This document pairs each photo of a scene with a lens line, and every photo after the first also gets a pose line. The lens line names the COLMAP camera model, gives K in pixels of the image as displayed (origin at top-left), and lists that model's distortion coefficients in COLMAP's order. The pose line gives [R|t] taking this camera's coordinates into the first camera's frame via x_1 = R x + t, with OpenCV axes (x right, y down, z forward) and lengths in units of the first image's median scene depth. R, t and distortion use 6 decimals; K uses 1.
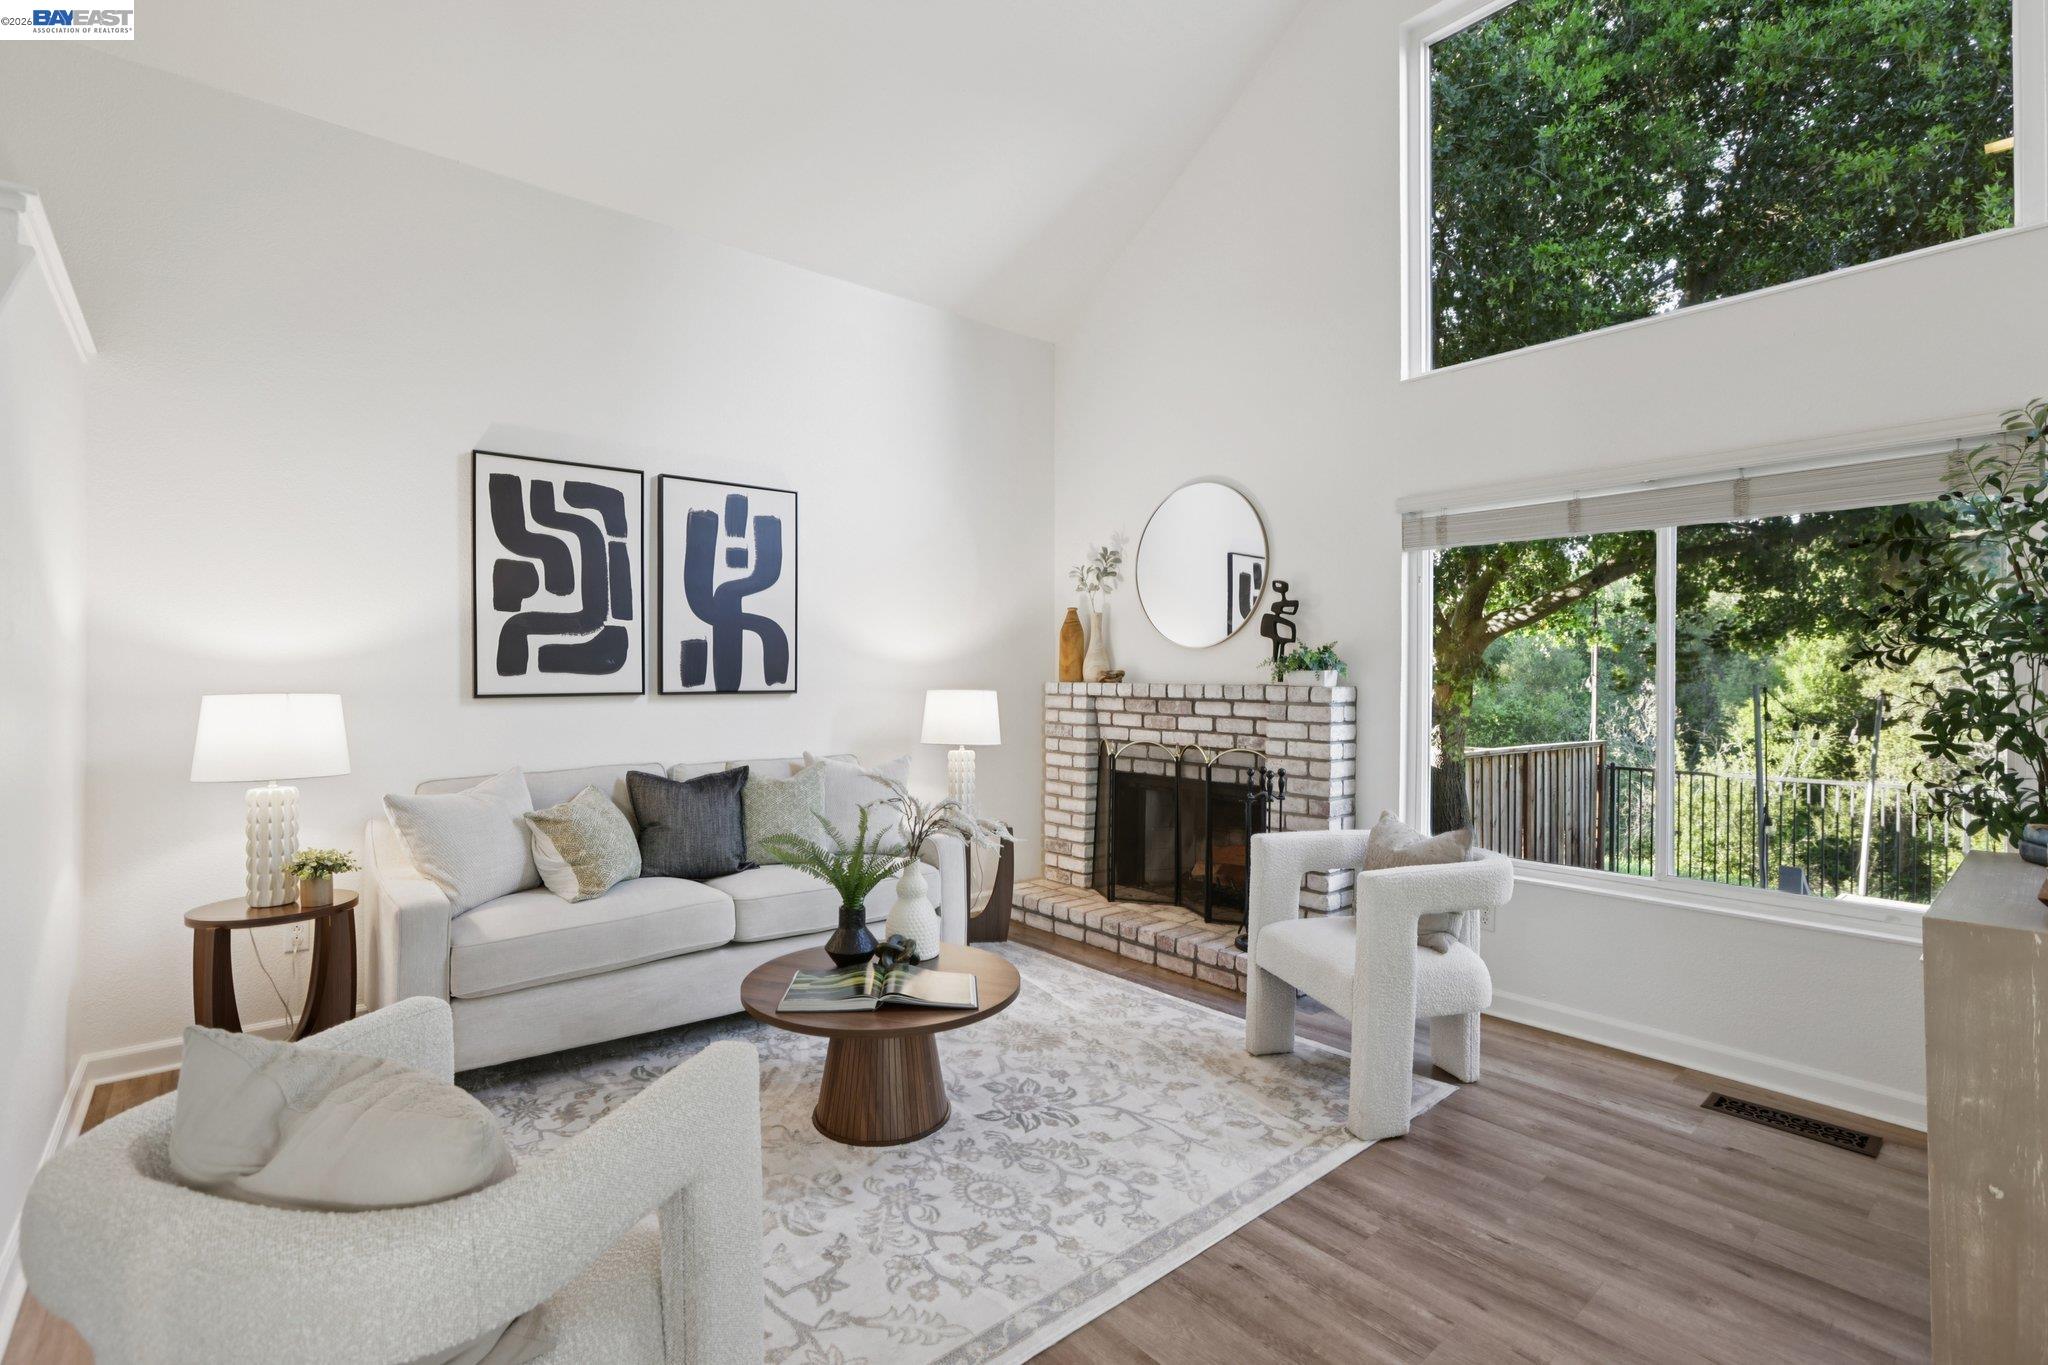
lens RADIAL K [[926.2, 0, 1024.0], [0, 926.2, 682.5], [0, 0, 1]] dist [-0.029143, 0.012478]
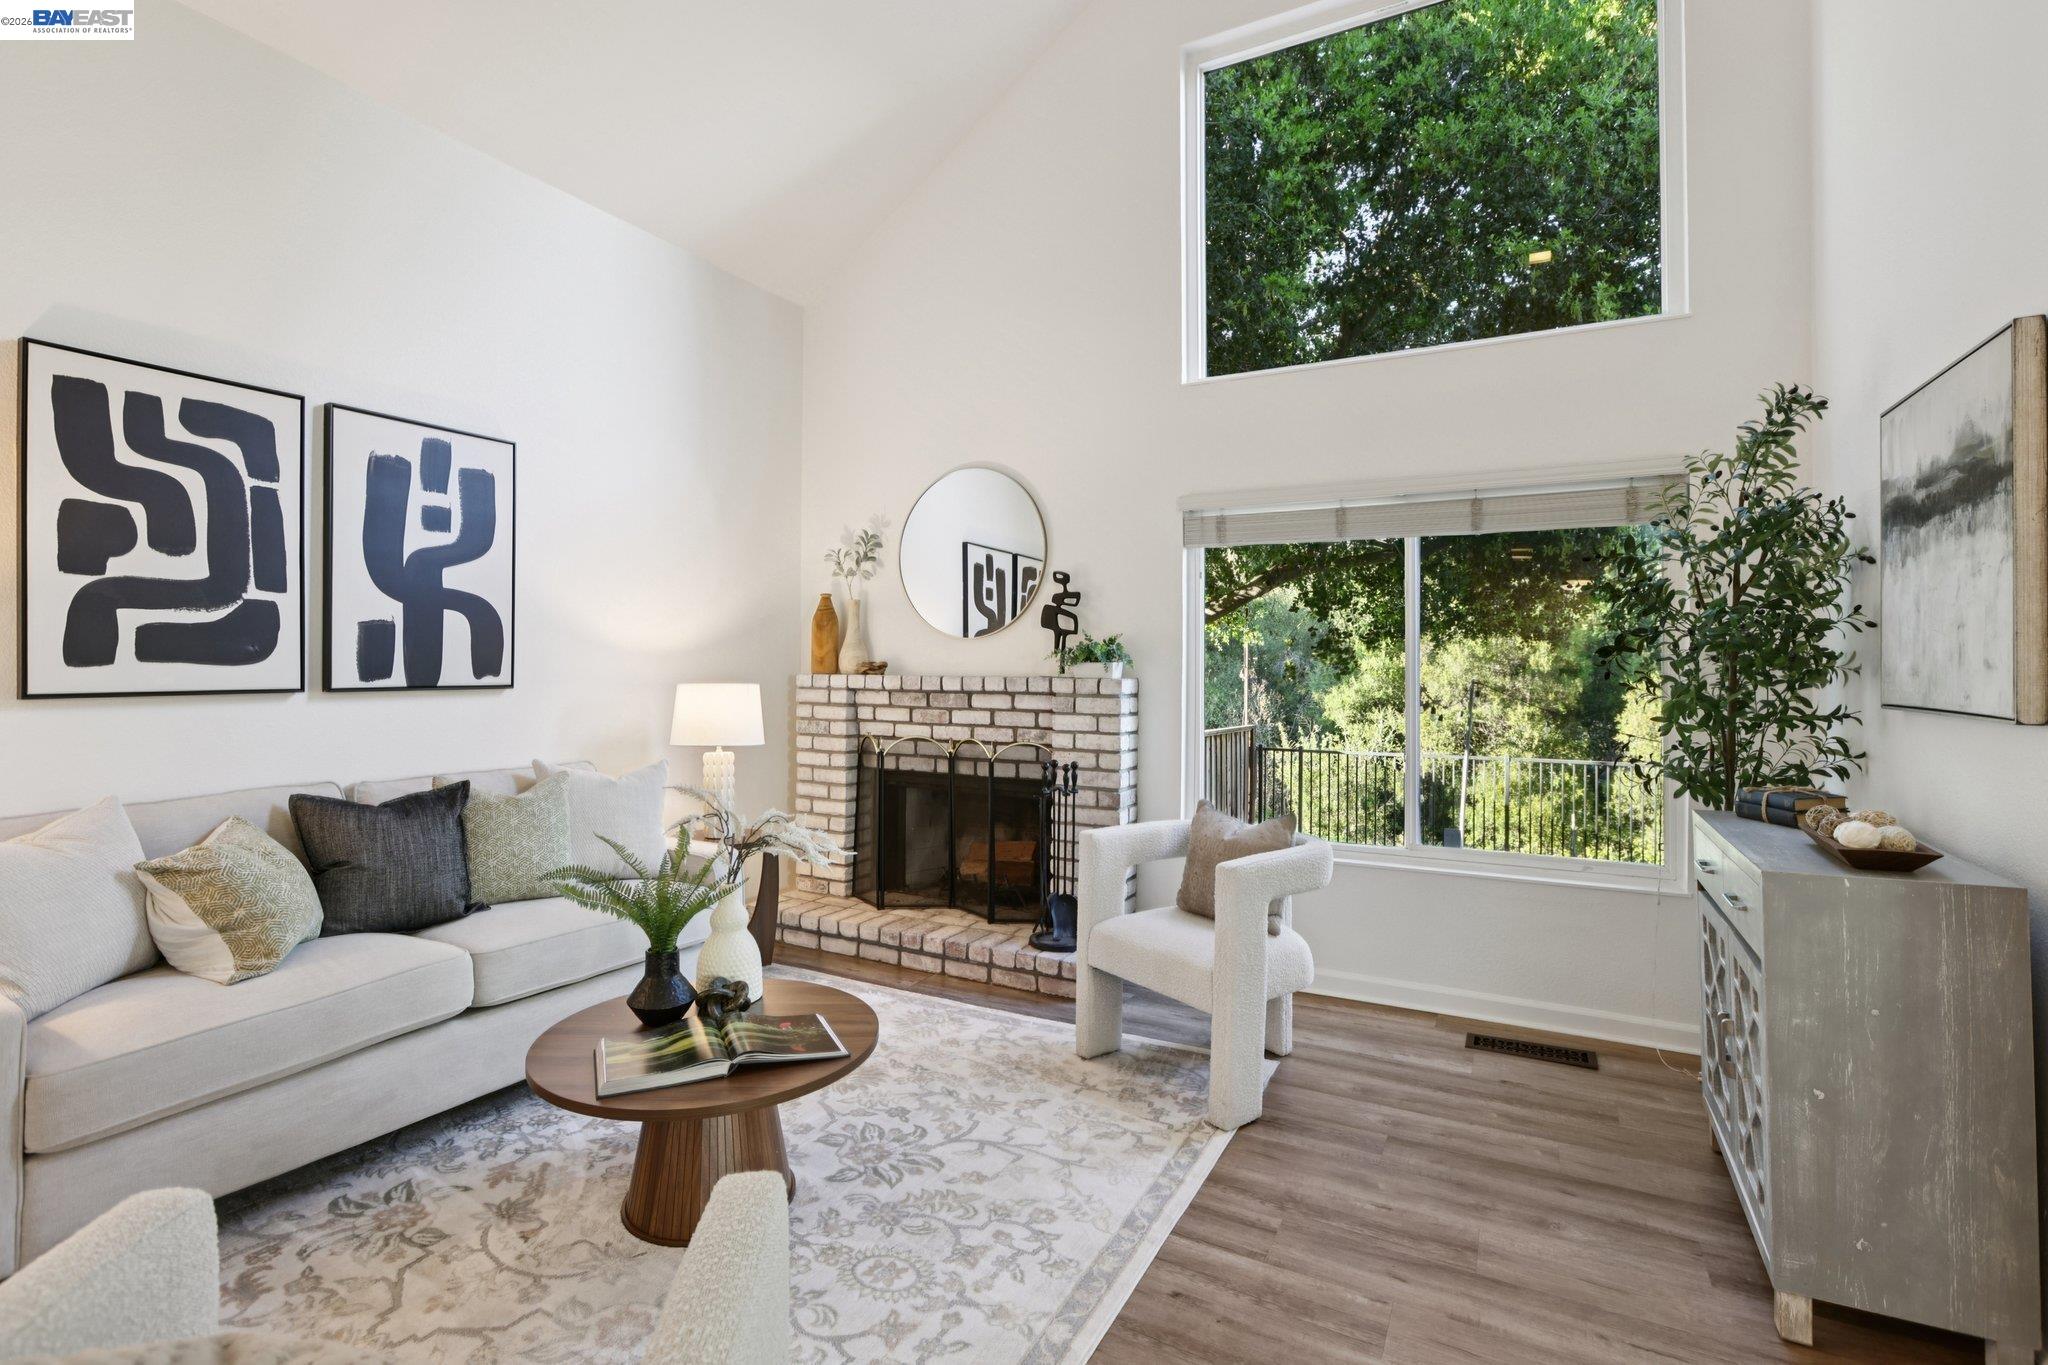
lens RADIAL K [[933.2, 0, 1019.7], [0, 933.2, 662.9], [0, 0, 1]] dist [-0.036709, 0.019215]
pose [[0.933321, 0.002801, 0.359032, -0.143449], [0.001385, 0.999934, -0.011402, -0.001193], [-0.359040, 0.011139, 0.933256, 0.091842]]
